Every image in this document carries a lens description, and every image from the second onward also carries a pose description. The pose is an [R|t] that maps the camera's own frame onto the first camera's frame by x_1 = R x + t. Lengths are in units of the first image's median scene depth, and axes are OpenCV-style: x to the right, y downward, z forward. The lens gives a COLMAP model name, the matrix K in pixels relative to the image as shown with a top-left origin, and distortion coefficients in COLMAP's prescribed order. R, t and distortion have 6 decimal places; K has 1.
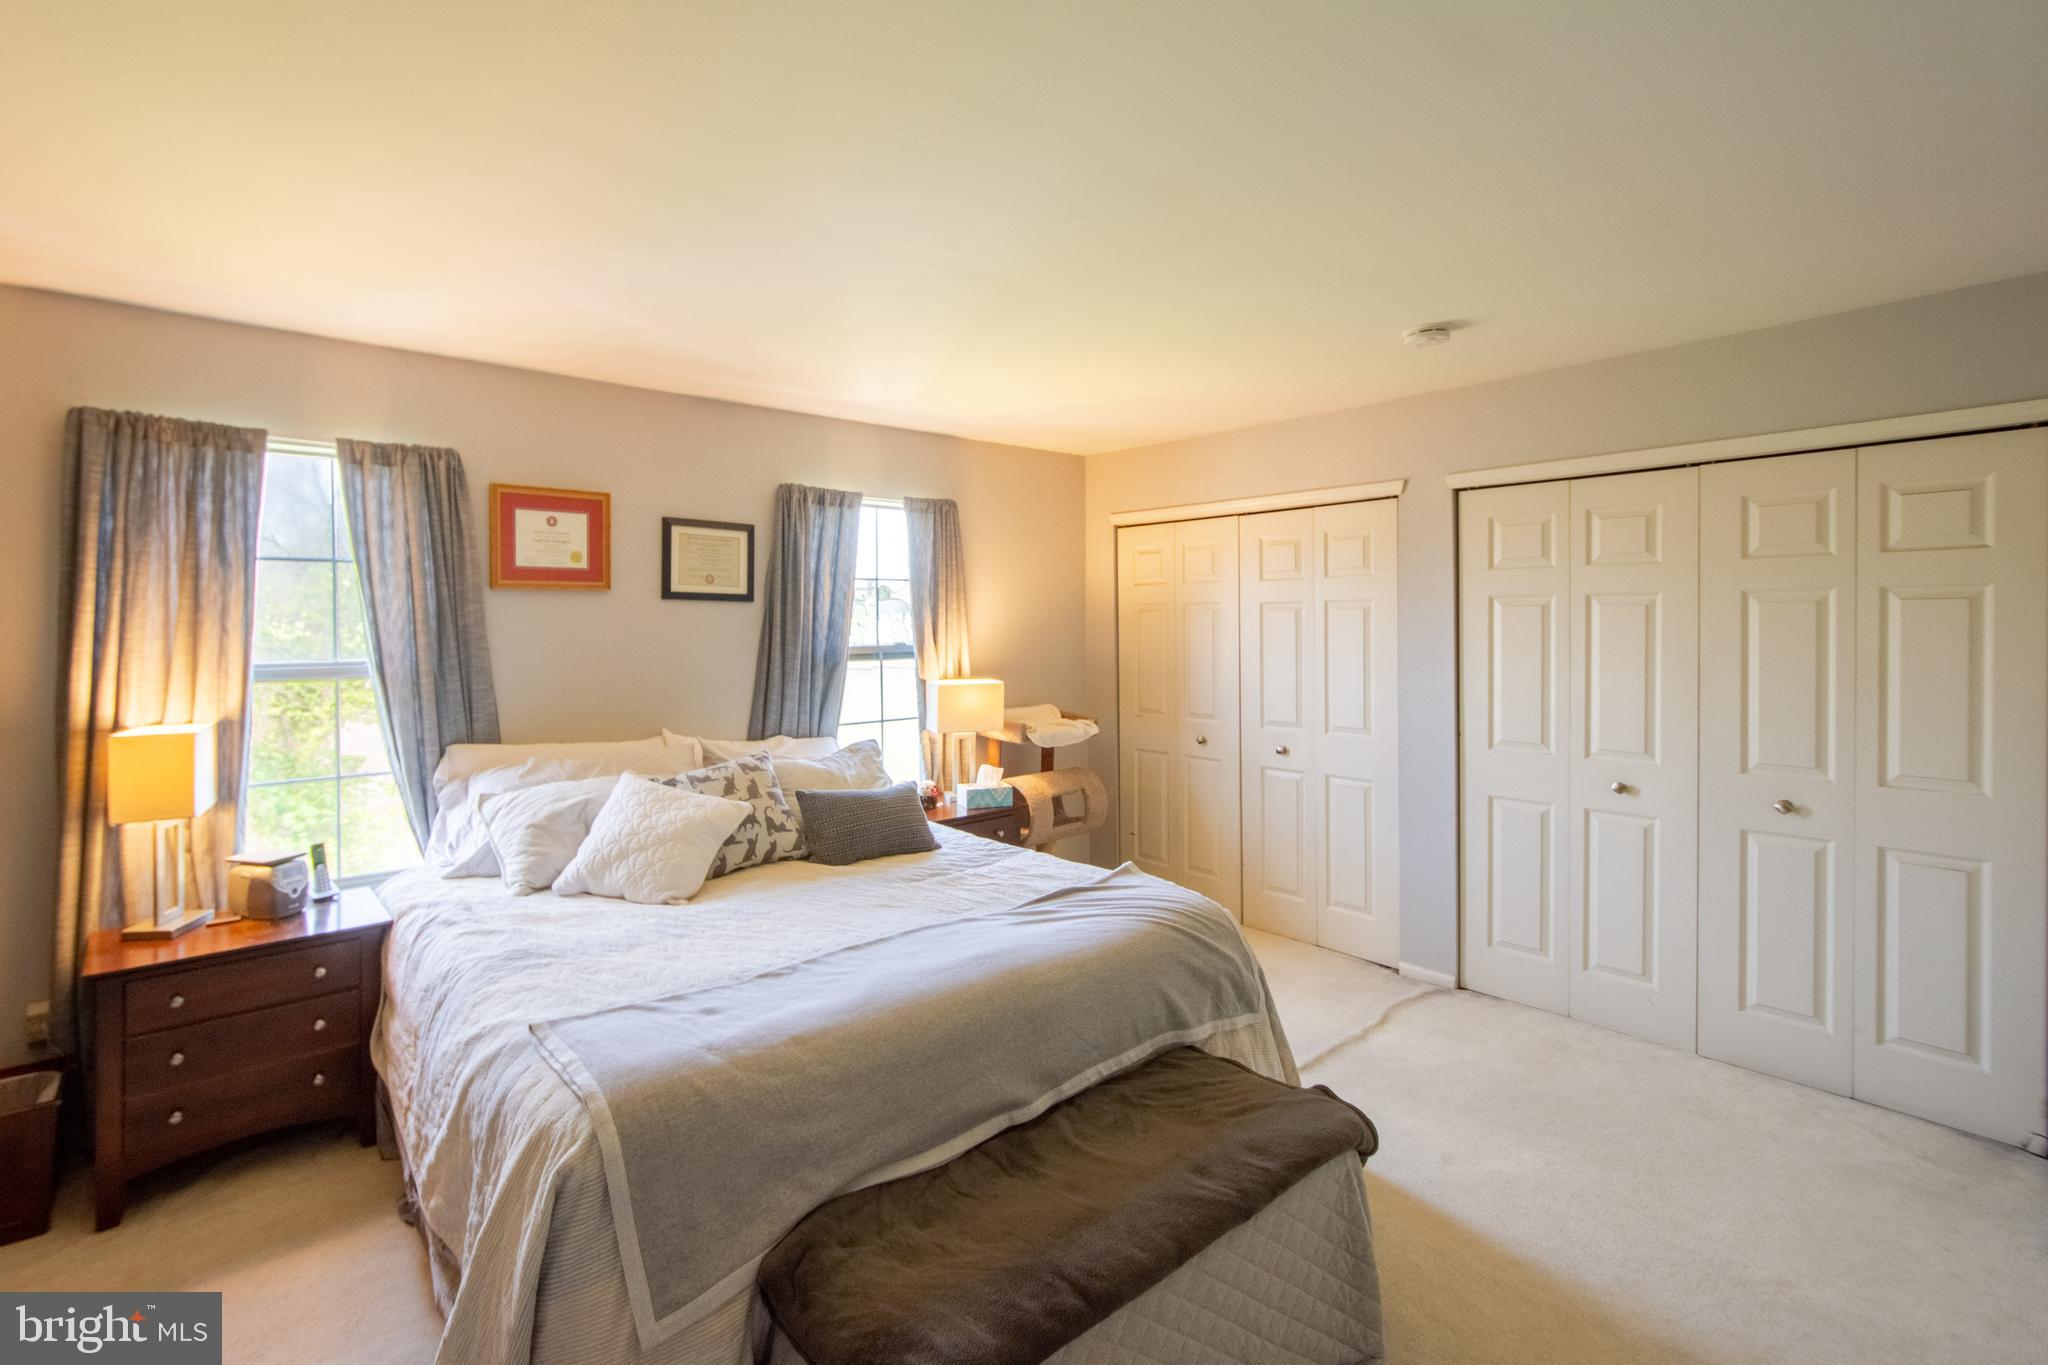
lens RADIAL K [[910.2, 0, 952.7], [0, 910.2, 620.1], [0, 0, 1]] dist [0.001866, -0.000024]
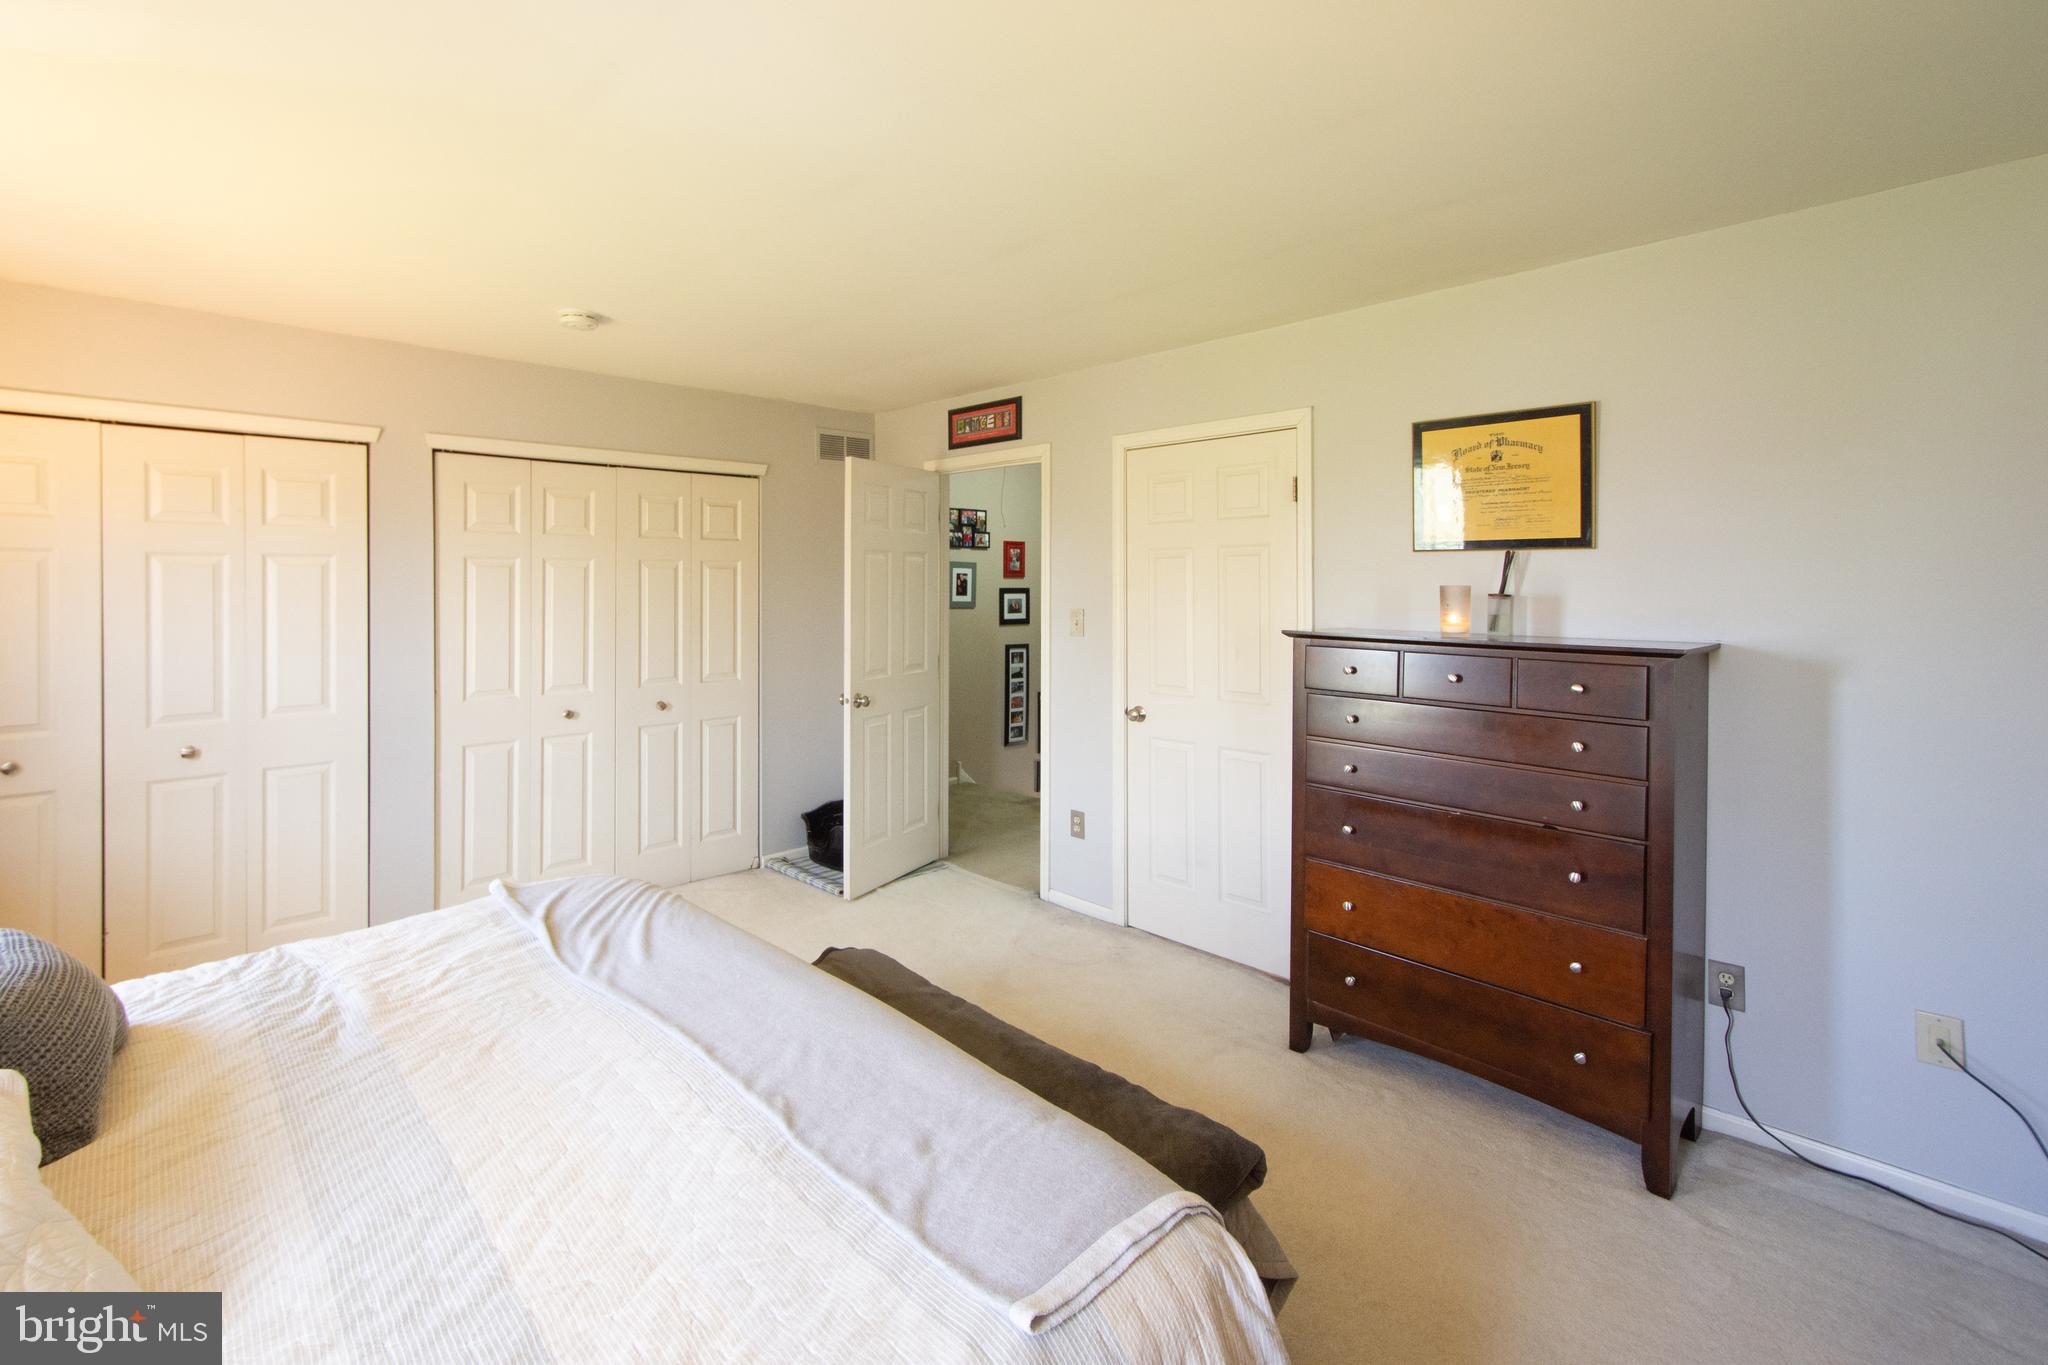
lens RADIAL K [[918.2, 0, 891.1], [0, 918.2, 586.6], [0, 0, 1]] dist [0.009199, -0.000007]
pose [[-0.032274, 0.000789, 0.999479, -0.553074], [-0.005794, 0.999983, -0.000976, 0.007733], [-0.999462, -0.005822, -0.032269, 0.609596]]
